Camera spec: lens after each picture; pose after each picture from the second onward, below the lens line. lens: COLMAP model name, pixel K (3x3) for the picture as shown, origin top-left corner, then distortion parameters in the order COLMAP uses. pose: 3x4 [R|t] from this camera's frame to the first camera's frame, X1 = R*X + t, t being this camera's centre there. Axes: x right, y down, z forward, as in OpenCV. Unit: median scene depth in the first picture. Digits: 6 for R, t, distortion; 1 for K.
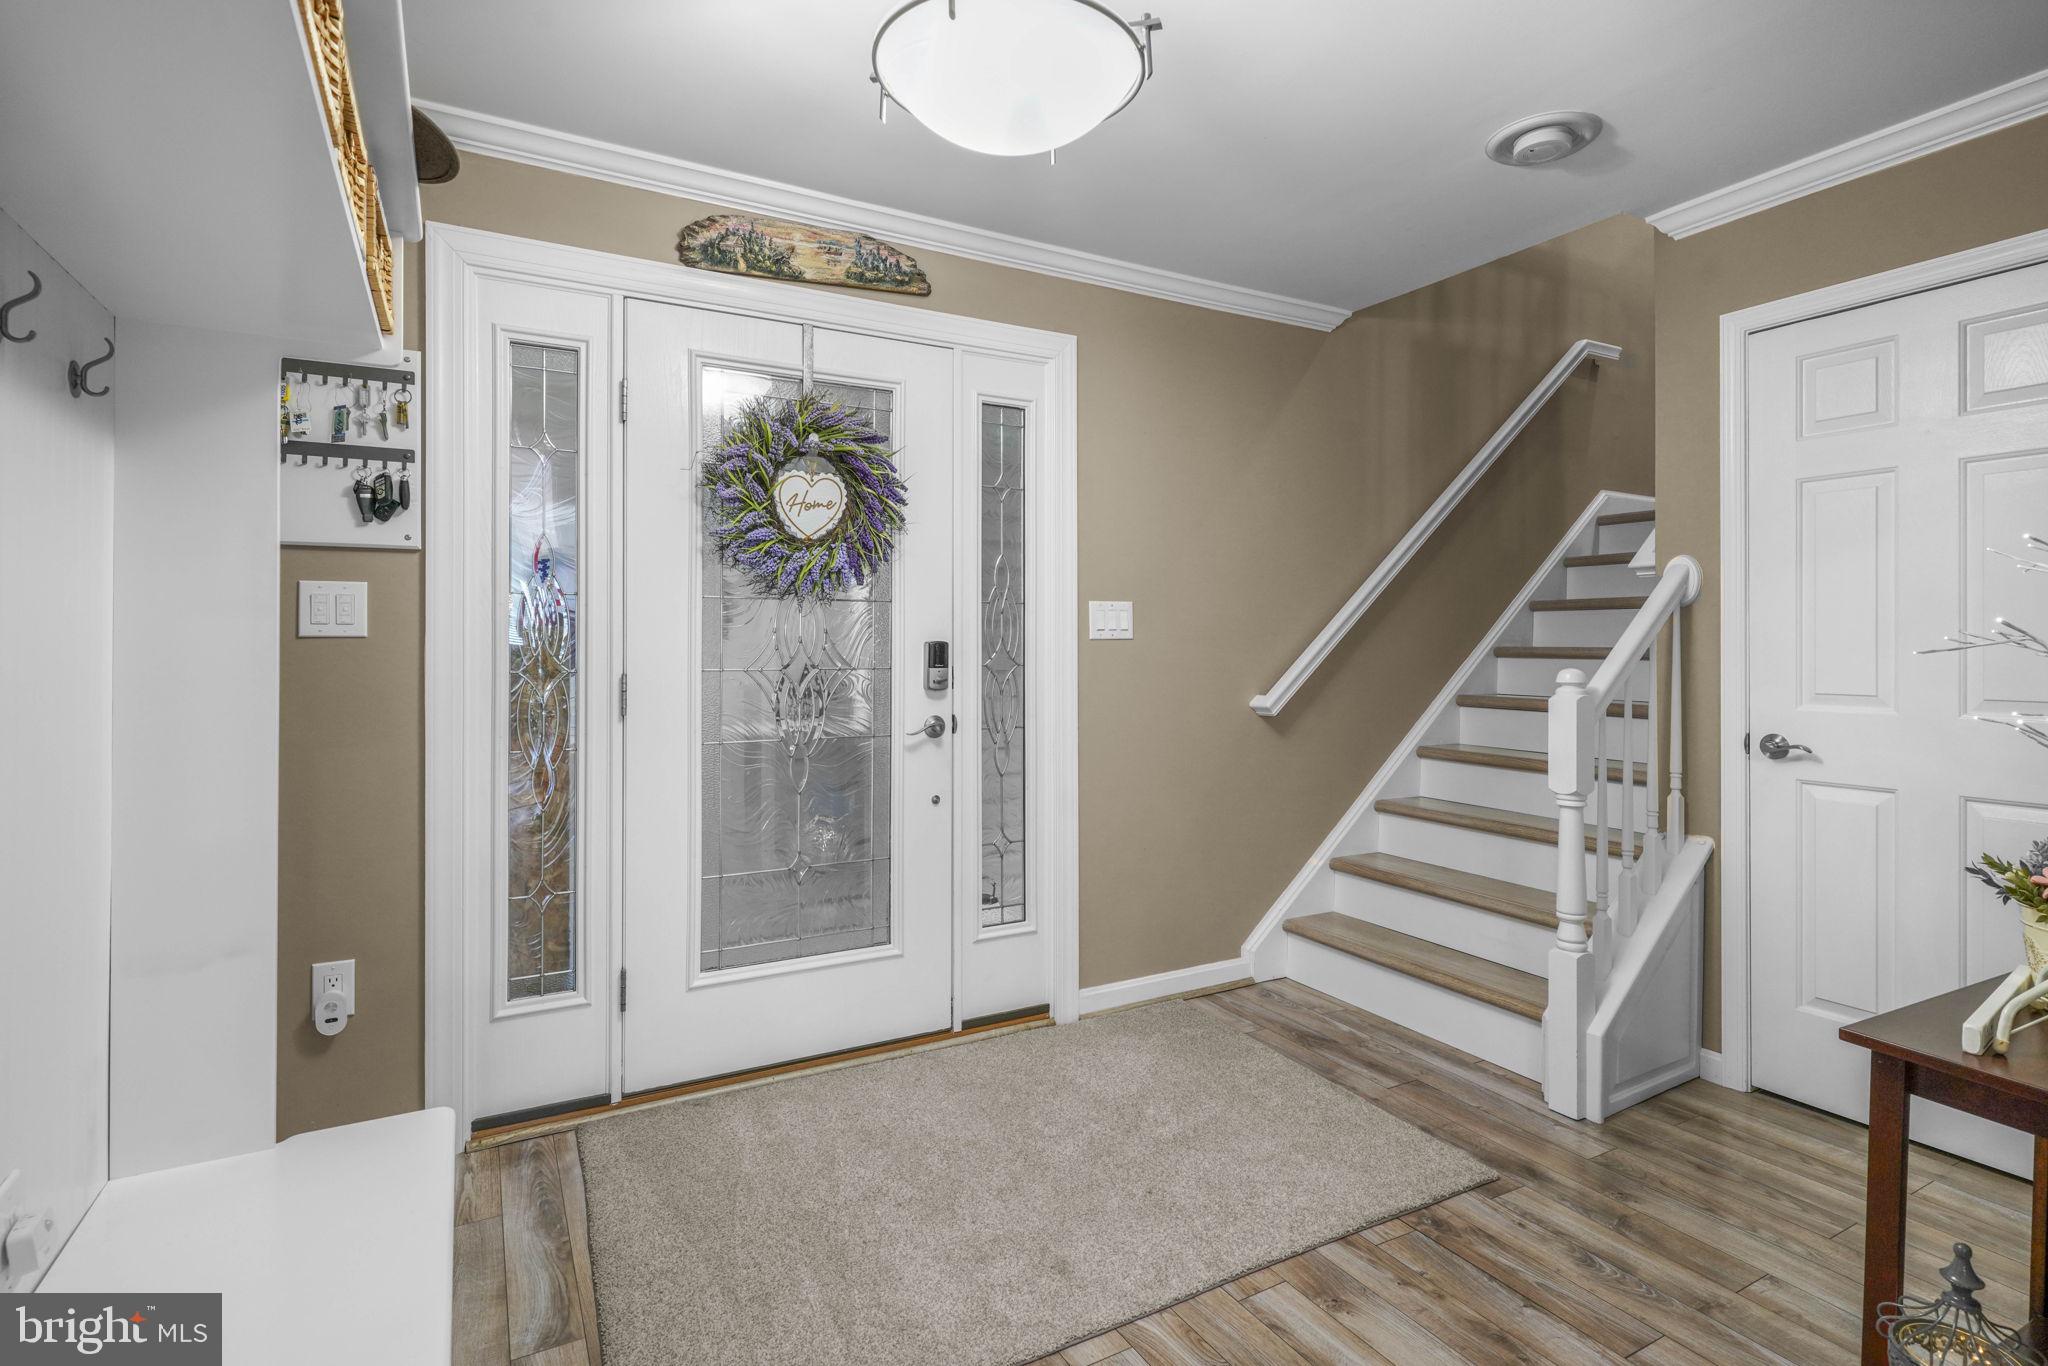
lens RADIAL K [[1008.3, 0, 1023.1], [0, 1008.3, 665.5], [0, 0, 1]] dist [0.000916, 0.000029]
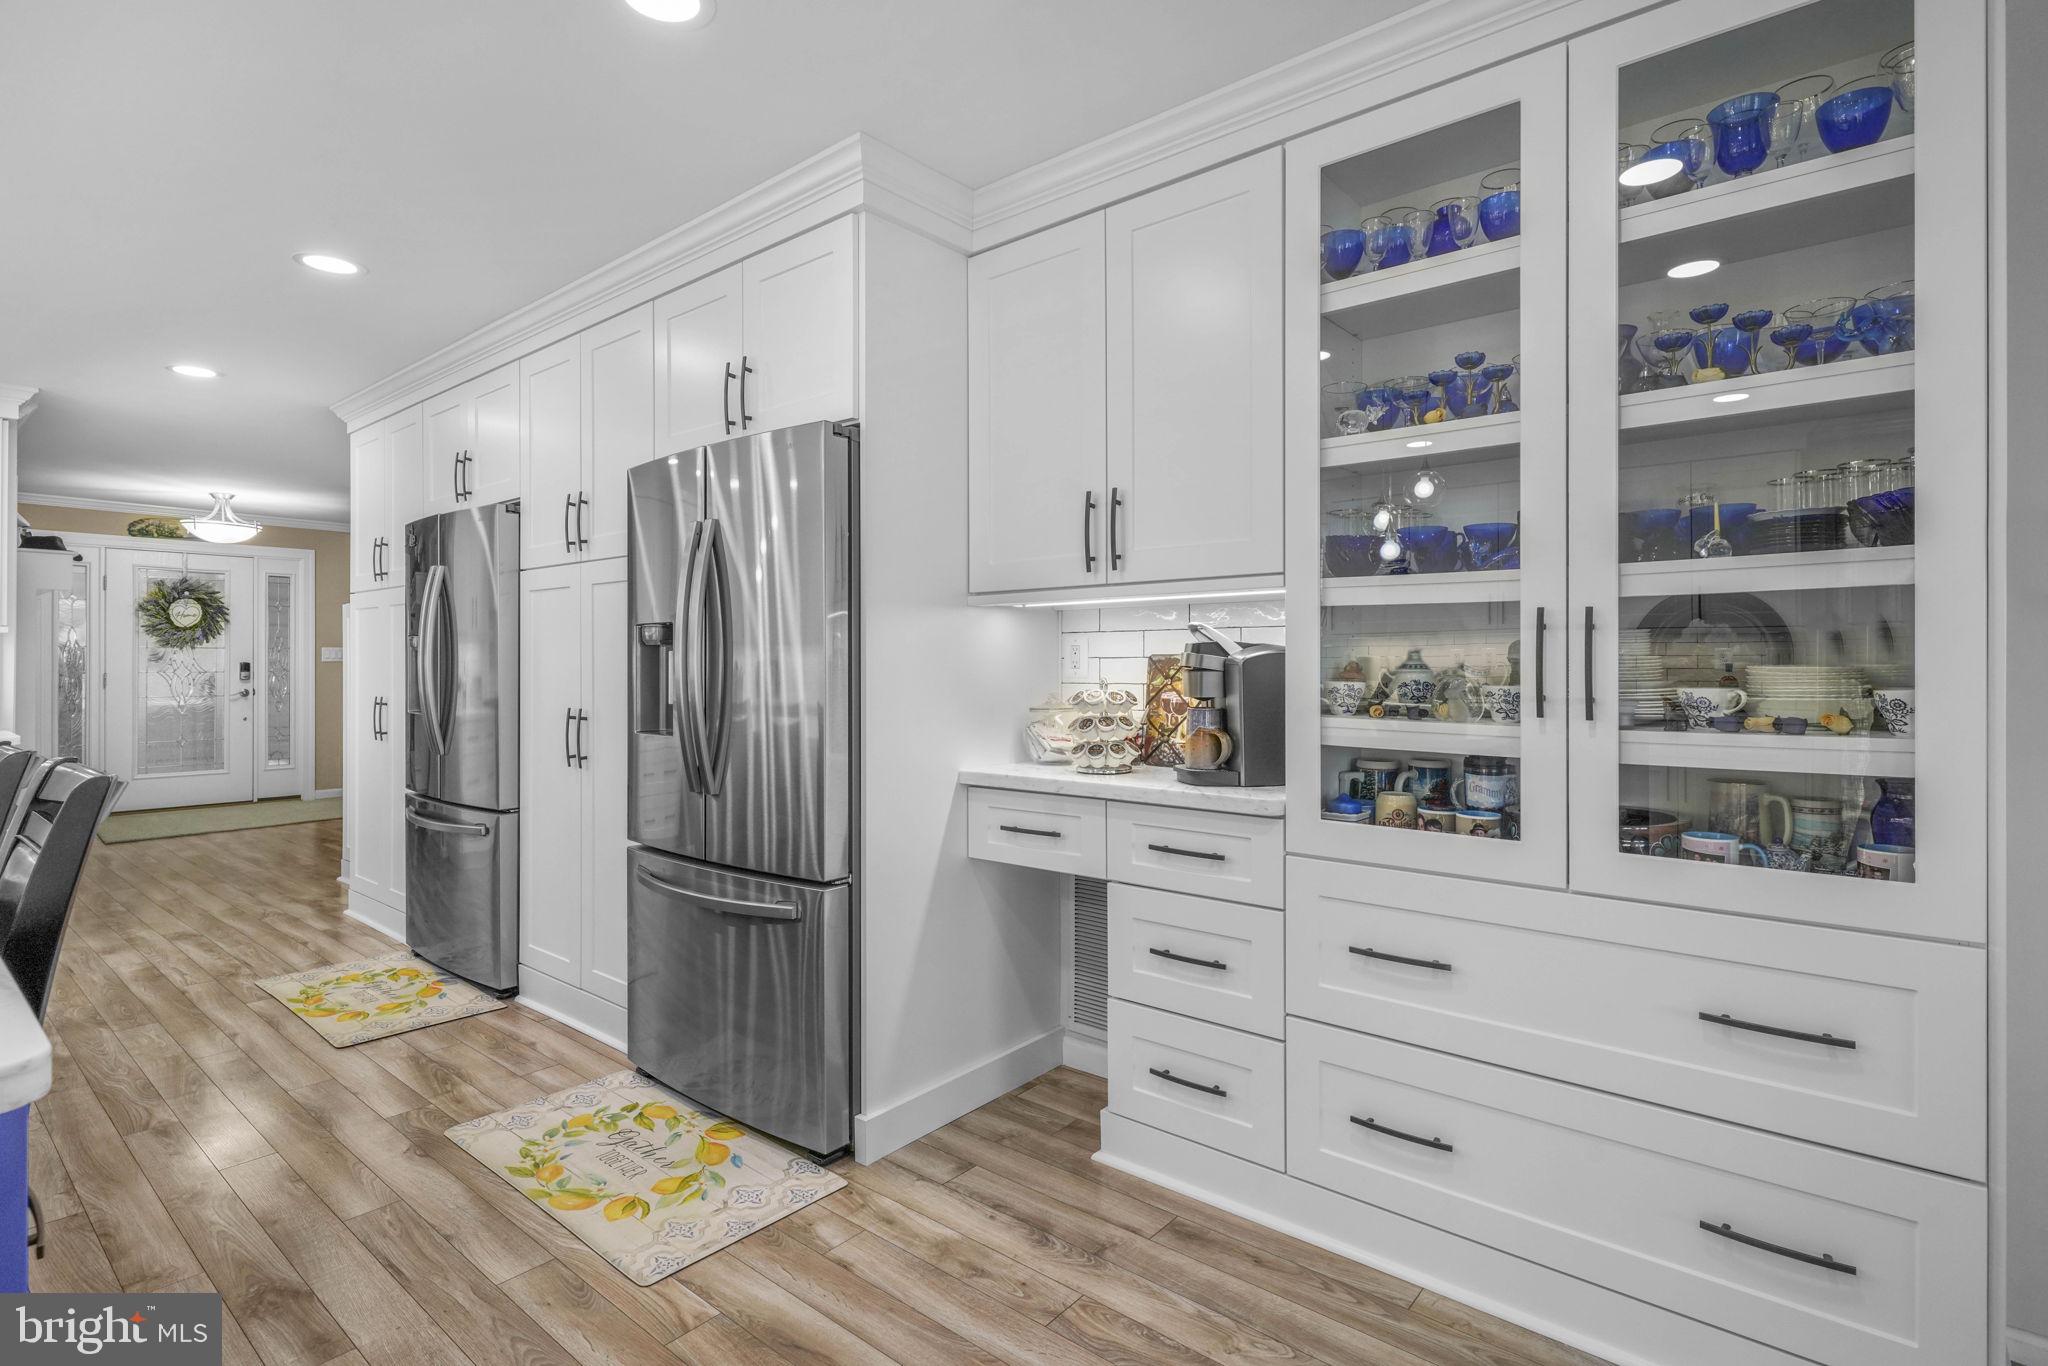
lens RADIAL K [[1008.3, 0, 1025.4], [0, 1008.3, 679.8], [0, 0, 1]] dist [0.000916, 0.000029]
pose [[0.936183, -0.002580, 0.351504, 1.022246], [0.004954, 0.999971, -0.005854, 0.055231], [-0.351478, 0.007222, 0.936168, -2.547620]]
